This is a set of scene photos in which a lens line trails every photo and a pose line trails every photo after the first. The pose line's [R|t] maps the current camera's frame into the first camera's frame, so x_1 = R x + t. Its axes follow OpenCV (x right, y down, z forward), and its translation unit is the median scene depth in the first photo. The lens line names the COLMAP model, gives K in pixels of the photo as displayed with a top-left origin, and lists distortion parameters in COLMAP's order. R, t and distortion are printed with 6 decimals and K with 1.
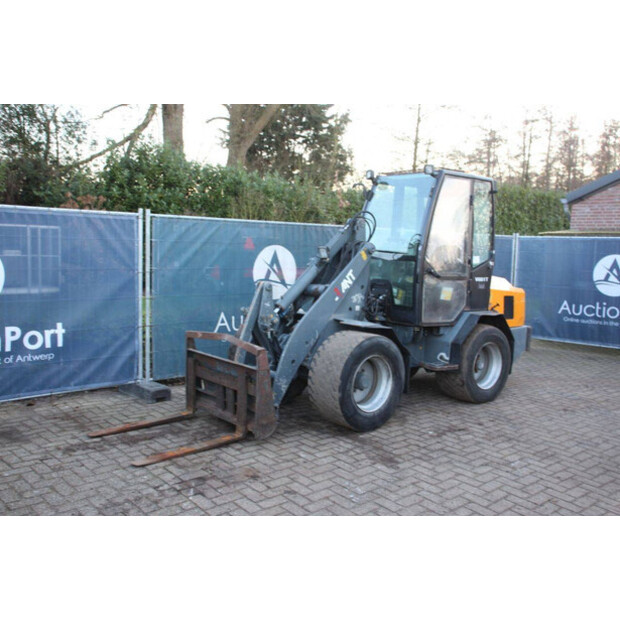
lens RADIAL K [[618.5, 0, 312.4], [0, 618.5, 301.7], [0, 0, 1]] dist [-0.104330, 0.150444]
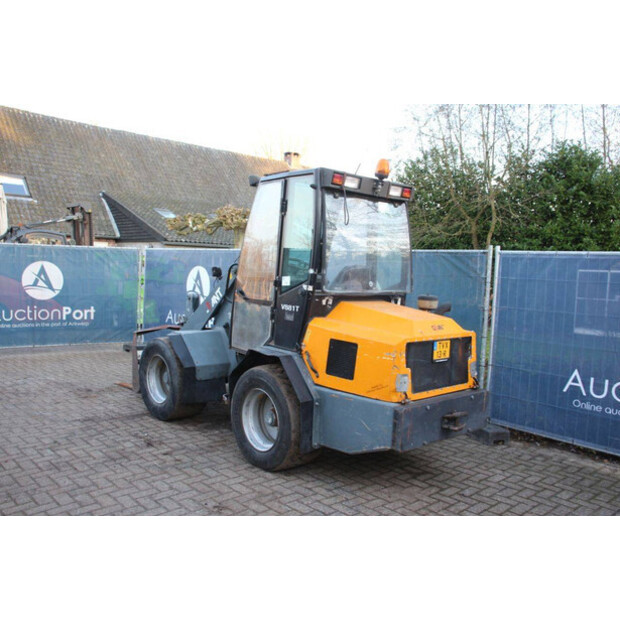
lens RADIAL K [[557.8, 0, 310.0], [0, 557.8, 310.0], [0, 0, 1]] dist [-0.096587, 0.027406]
pose [[0.046219, 0.044233, -0.997952, 1.161351], [-0.128771, 0.990948, 0.037958, -0.076399], [0.990597, 0.126753, 0.051497, 1.211185]]
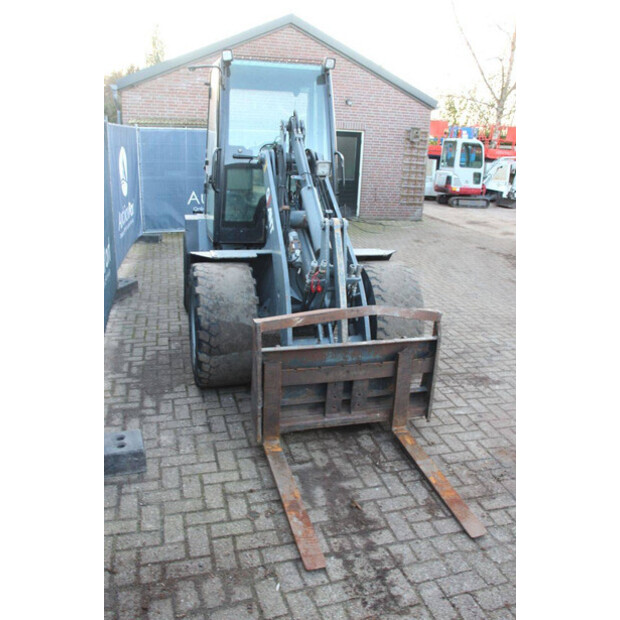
lens RADIAL K [[545.8, 0, 310.0], [0, 545.8, 310.0], [0, 0, 1]] dist [-0.154355, 0.161814]
pose [[0.427748, -0.282798, 0.858520, -0.646693], [0.057417, 0.956380, 0.286427, -0.111754], [-0.902072, -0.073225, 0.425327, 0.772348]]
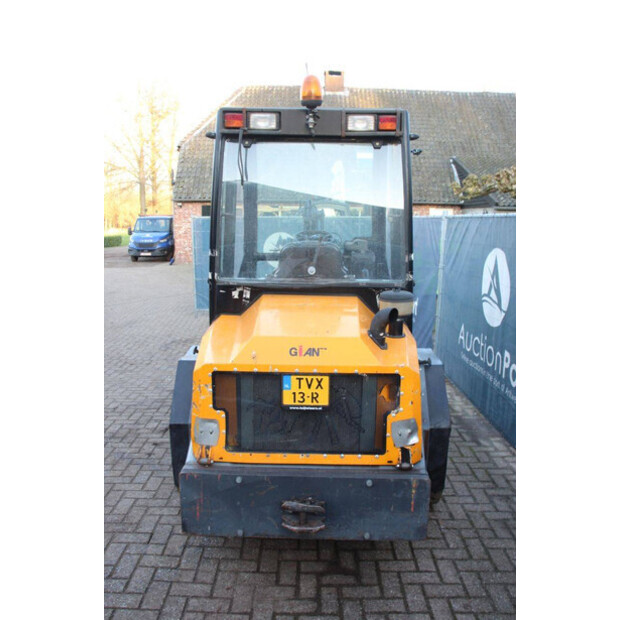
lens RADIAL K [[545.8, 0, 310.0], [0, 545.8, 310.0], [0, 0, 1]] dist [-0.154355, 0.161814]
pose [[-0.639697, 0.084773, -0.763938, 0.739895], [-0.101684, 0.975830, 0.193433, -0.162911], [0.761871, 0.201419, -0.615616, 1.688821]]
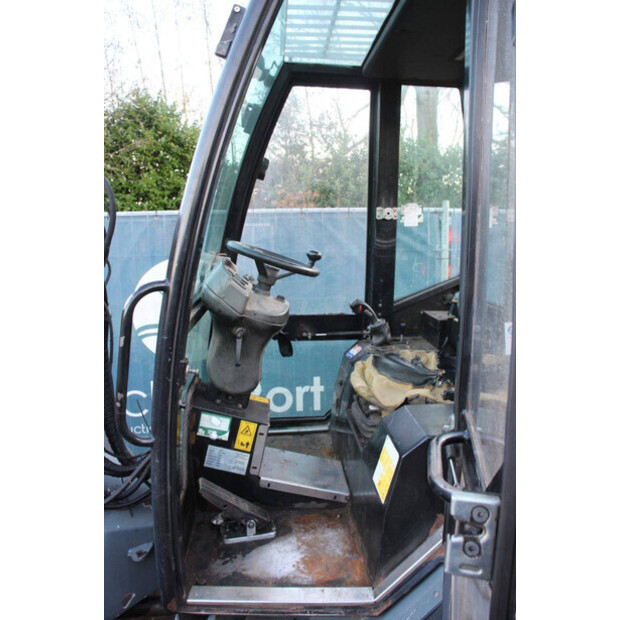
lens RADIAL K [[512.3, 0, 310.0], [0, 512.3, 310.0], [0, 0, 1]] dist [-0.178620, 0.159103]
pose [[0.823805, 0.048310, -0.564812, 0.363966], [-0.014603, 0.997840, 0.064050, -0.105689], [0.566686, -0.044516, 0.822731, 0.994369]]
